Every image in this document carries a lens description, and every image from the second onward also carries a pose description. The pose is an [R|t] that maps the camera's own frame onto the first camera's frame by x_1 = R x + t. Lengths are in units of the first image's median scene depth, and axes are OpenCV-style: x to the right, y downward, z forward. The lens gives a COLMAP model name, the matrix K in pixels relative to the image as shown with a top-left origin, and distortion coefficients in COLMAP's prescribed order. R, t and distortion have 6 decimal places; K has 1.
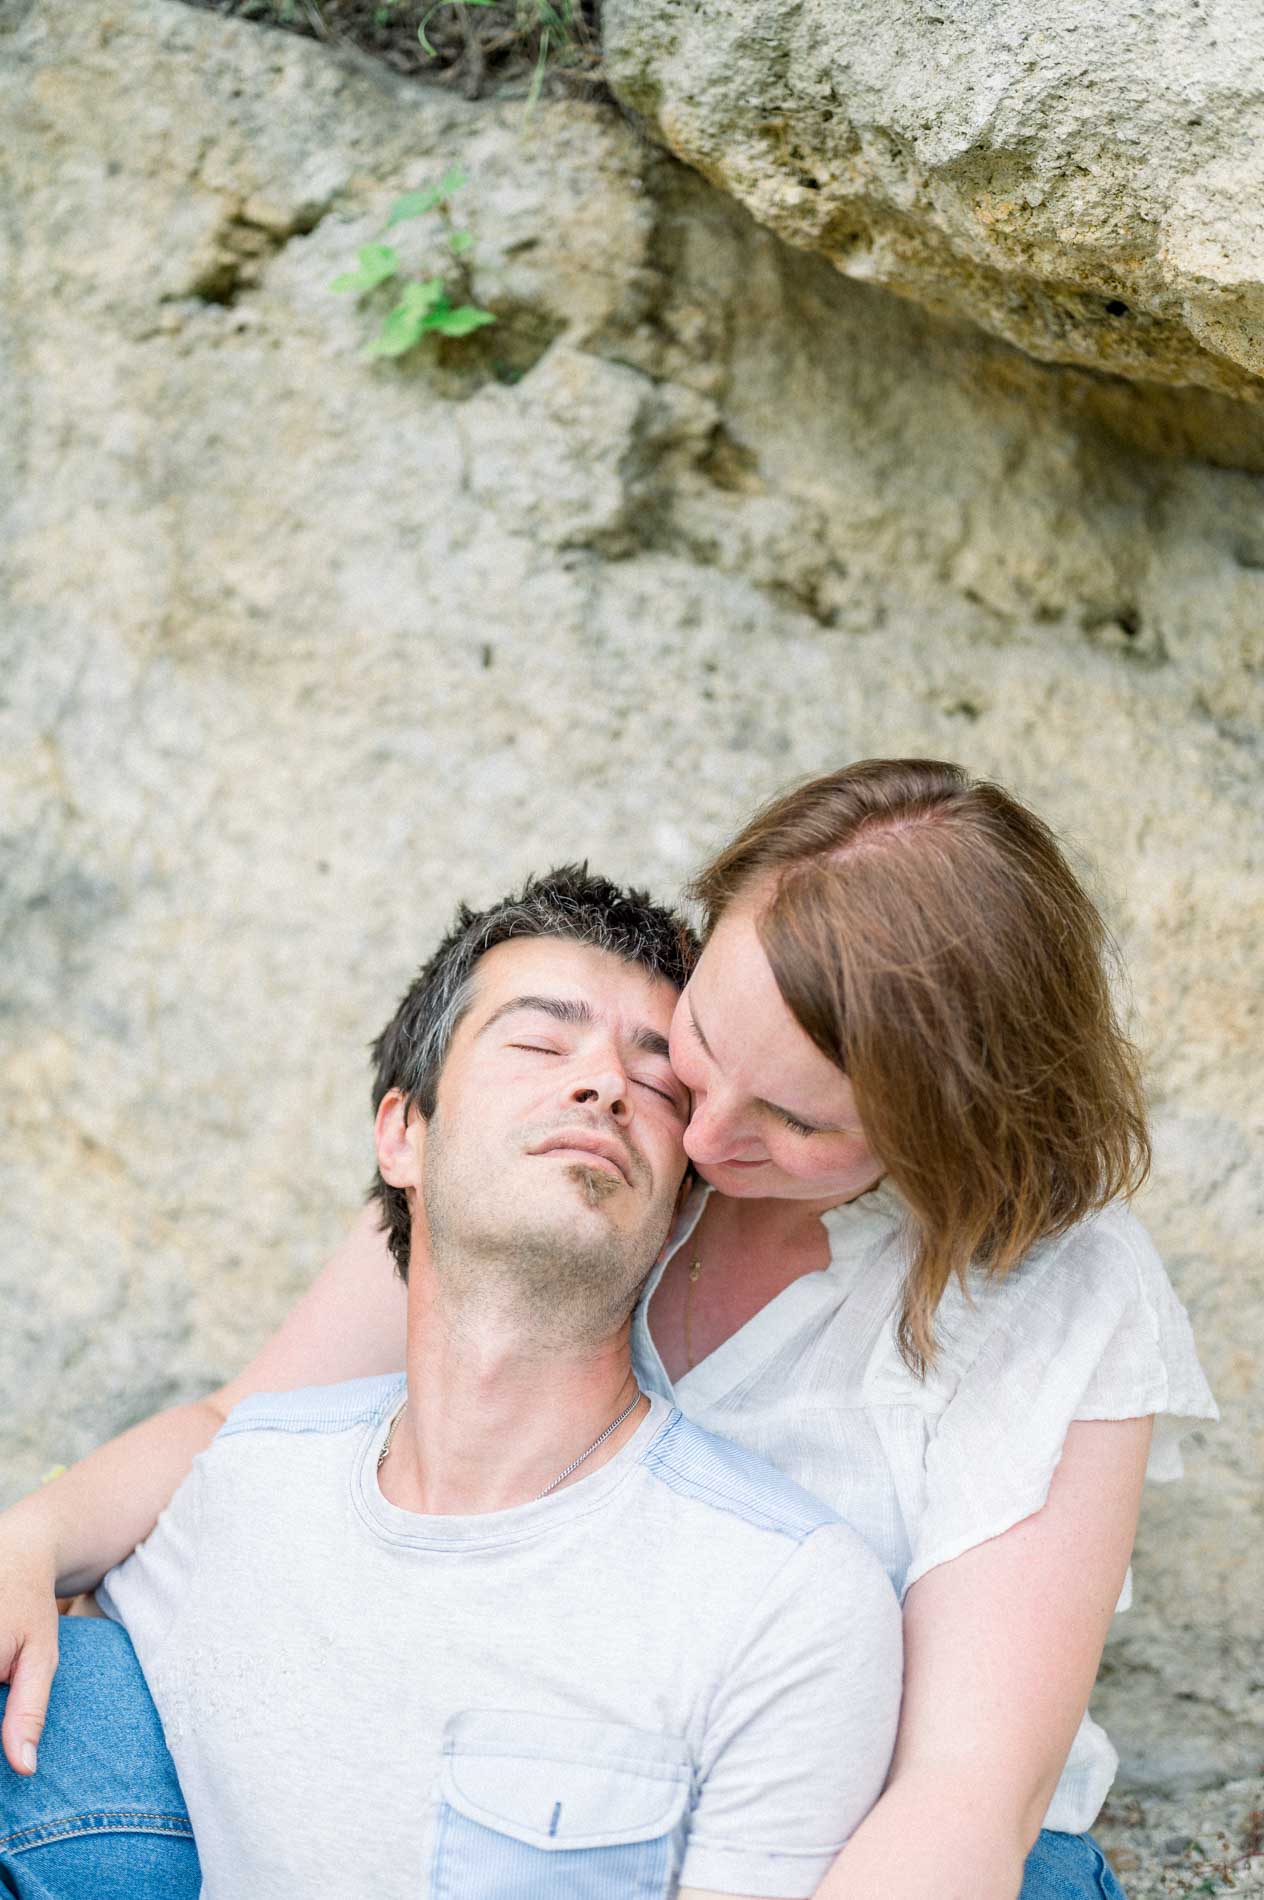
lens RADIAL K [[2758.2, 0, 632.0], [0, 2758.2, 950.0], [0, 0, 1]] dist [-0.000017, 0.061782]
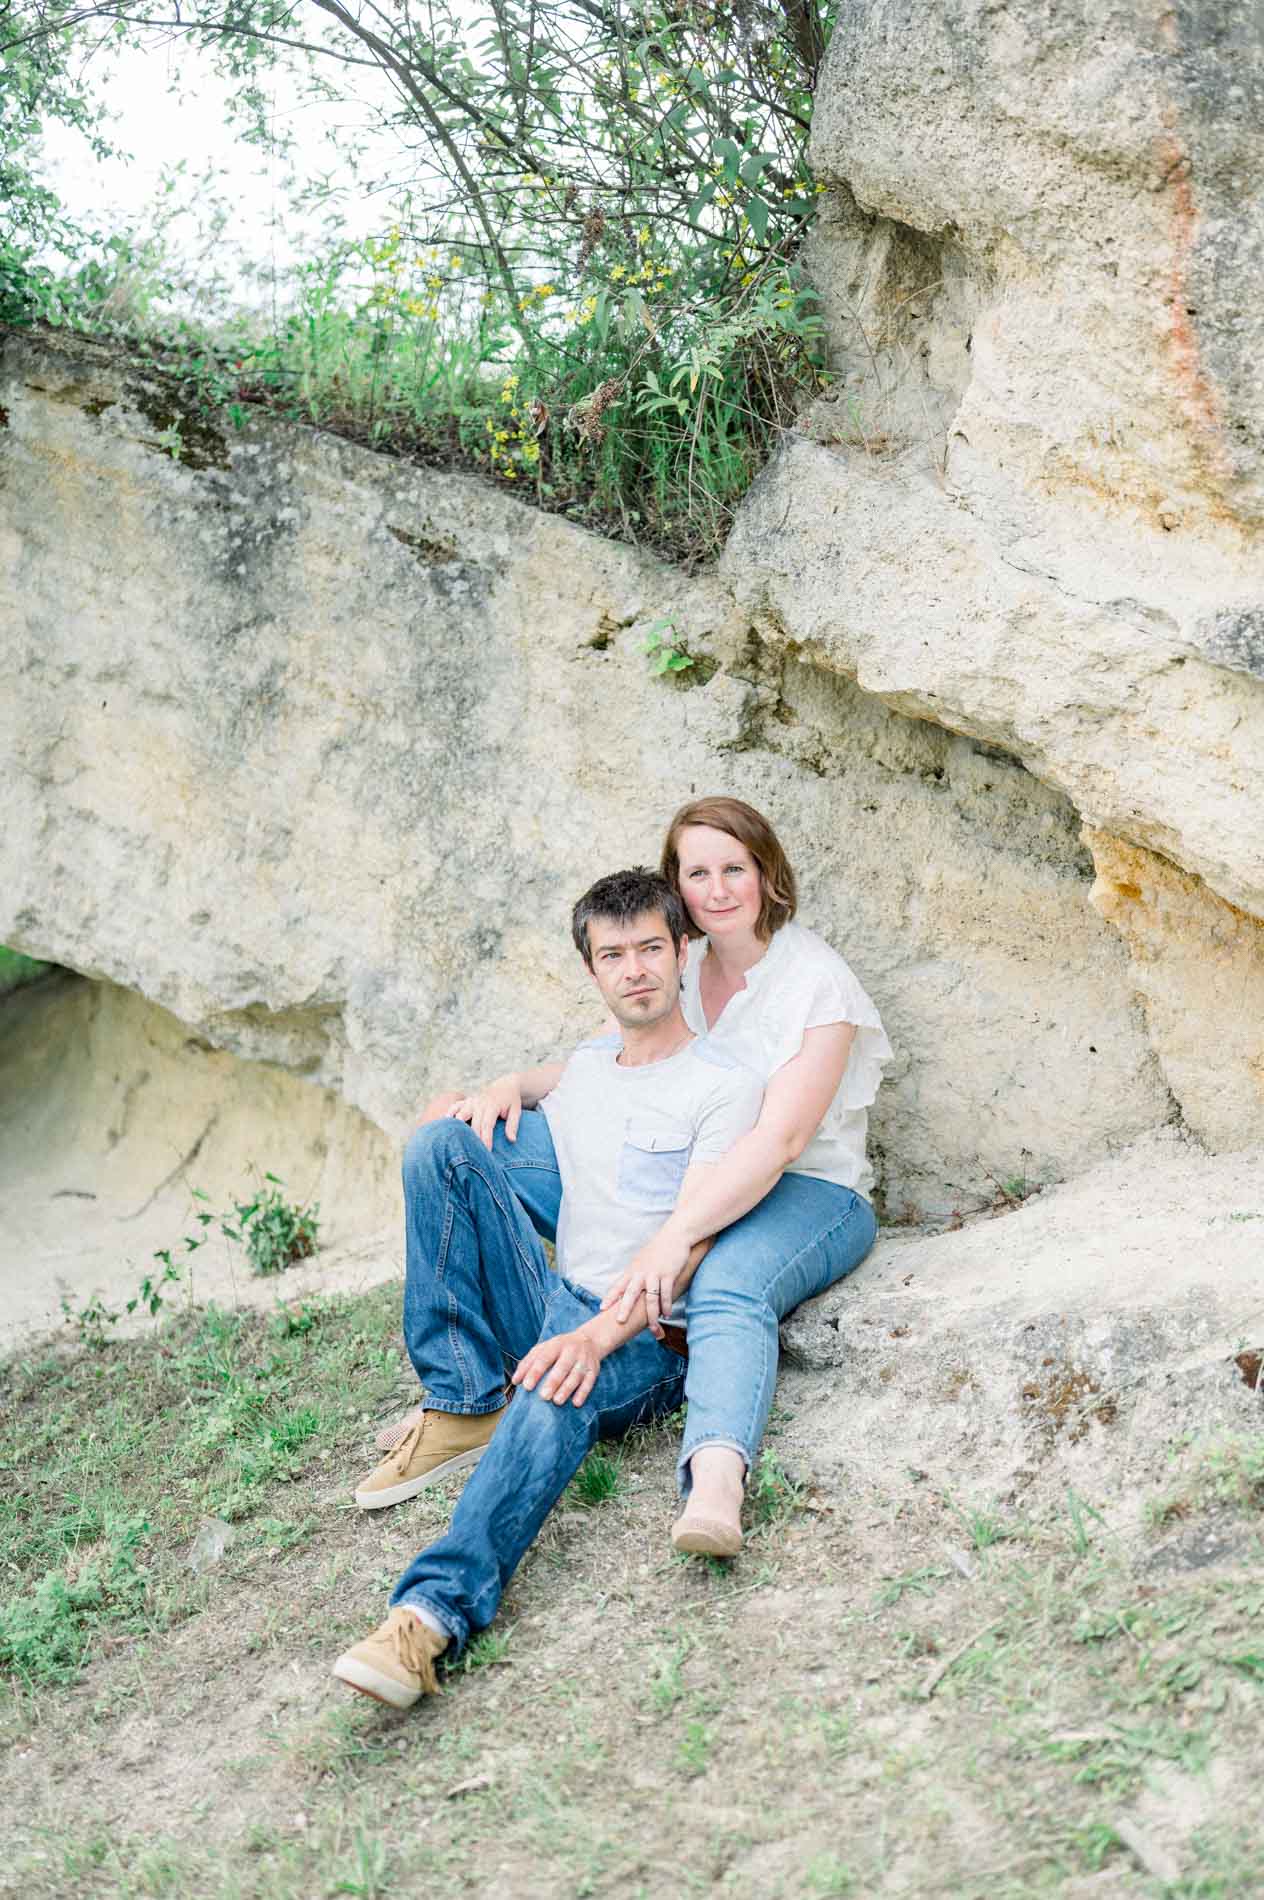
lens RADIAL K [[2929.0, 0, 632.0], [0, 2929.0, 950.0], [0, 0, 1]] dist [0.008616, 0.087992]
pose [[0.976539, 0.006611, -0.215241, 0.504676], [-0.006513, 0.999978, 0.001168, 0.046222], [0.215244, 0.000262, 0.976560, -1.784275]]
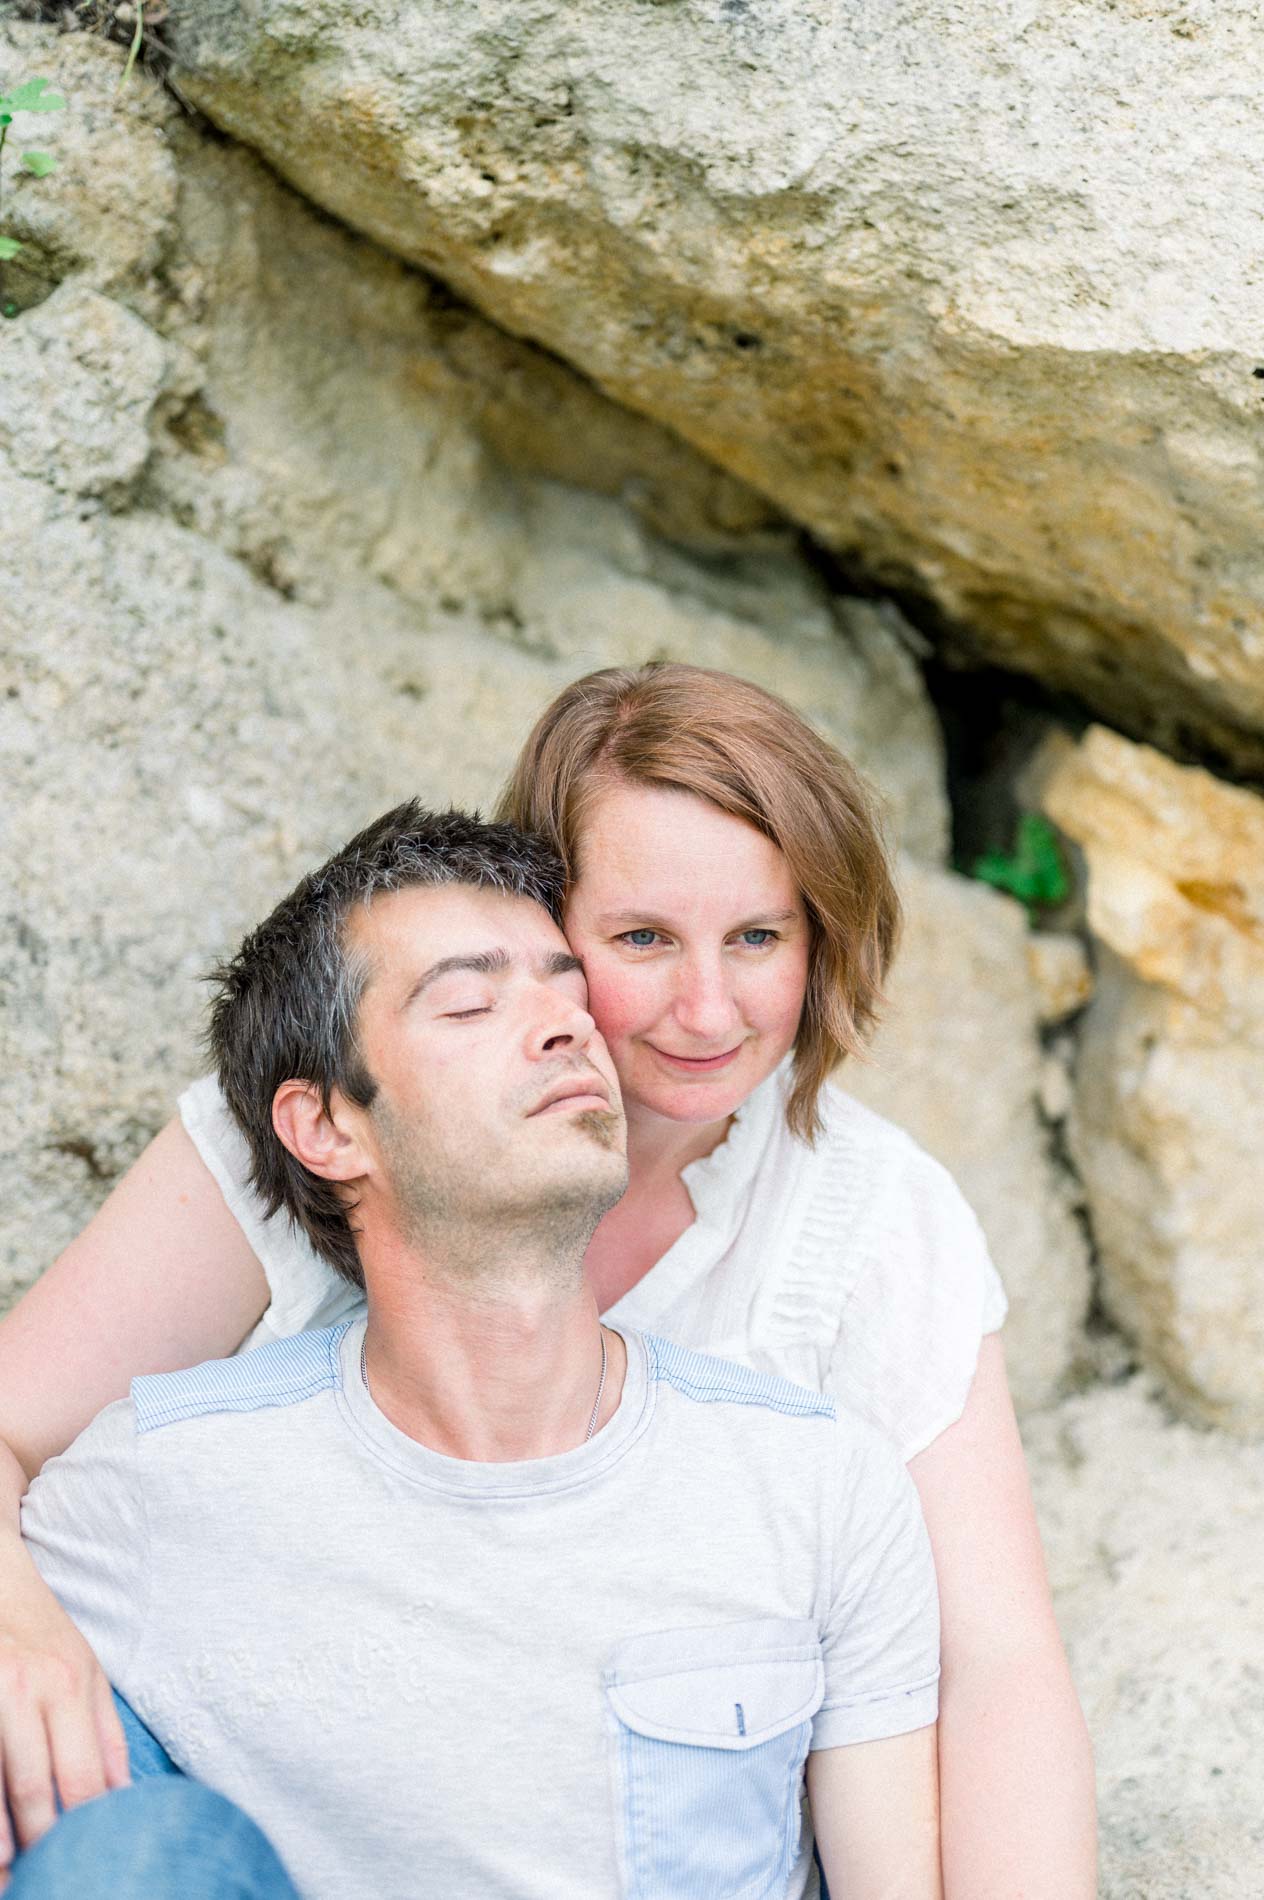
lens RADIAL K [[2707.3, 0, 632.4], [0, 2707.3, 922.7], [0, 0, 1]] dist [0.010651, -0.012242]
pose [[0.750944, -0.000462, 0.660366, -0.506279], [0.012263, 0.999837, -0.013246, 0.017191], [-0.660252, 0.018045, 0.750827, 0.171232]]
